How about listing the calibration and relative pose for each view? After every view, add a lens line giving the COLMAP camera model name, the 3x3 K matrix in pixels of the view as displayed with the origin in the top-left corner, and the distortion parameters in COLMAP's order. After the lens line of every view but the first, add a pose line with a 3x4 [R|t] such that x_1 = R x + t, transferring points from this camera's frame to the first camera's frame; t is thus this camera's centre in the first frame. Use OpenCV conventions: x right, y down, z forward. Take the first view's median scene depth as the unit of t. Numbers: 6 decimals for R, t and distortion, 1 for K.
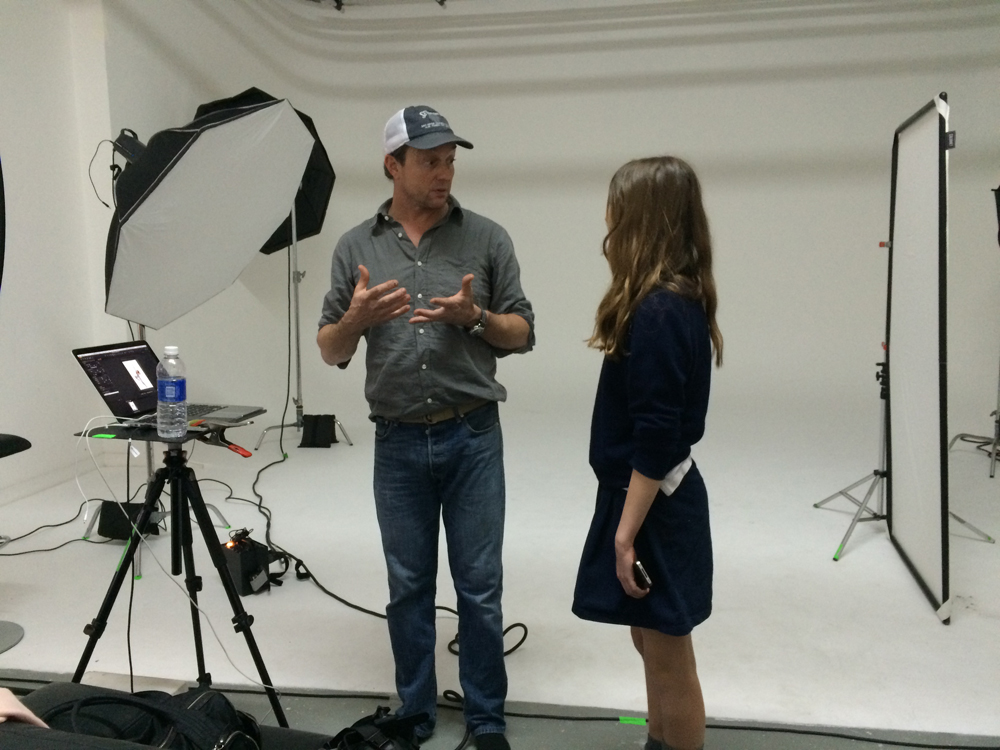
lens RADIAL K [[843.8, 0, 492.0], [0, 843.8, 376.6], [0, 0, 1]] dist [0.043969, -0.054080]
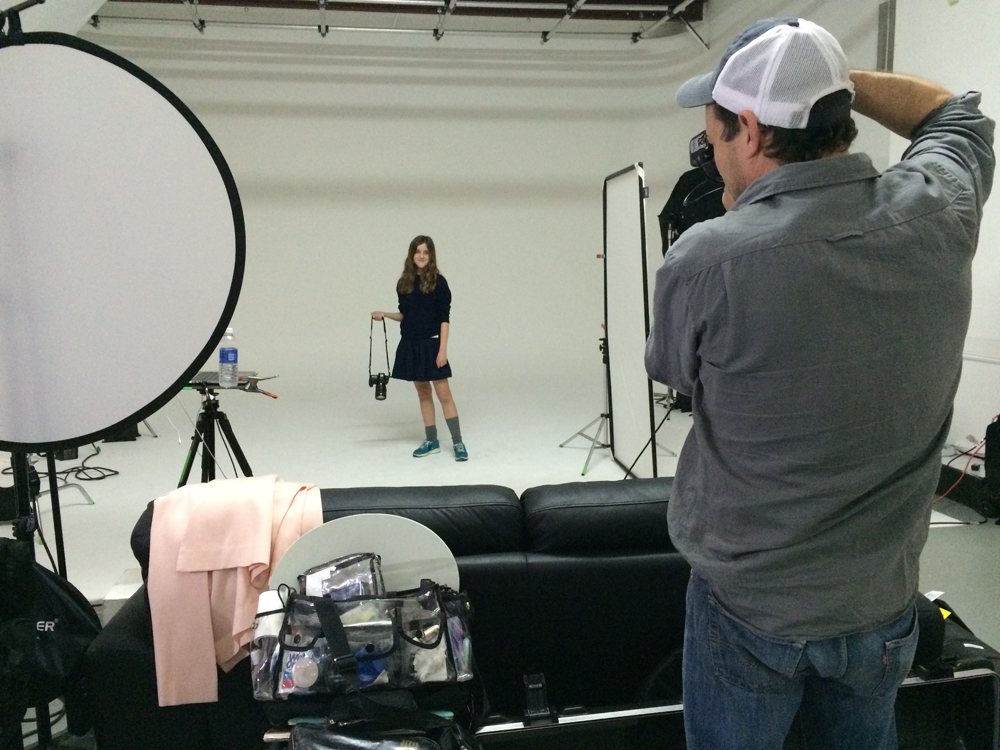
lens RADIAL K [[843.8, 0, 500.3], [0, 843.8, 377.9], [0, 0, 1]] dist [0.043969, -0.054080]
pose [[0.935190, -0.051047, 0.350449, -0.291990], [0.052097, 0.998621, 0.006437, 0.045708], [-0.350294, 0.012237, 0.936560, -0.388738]]
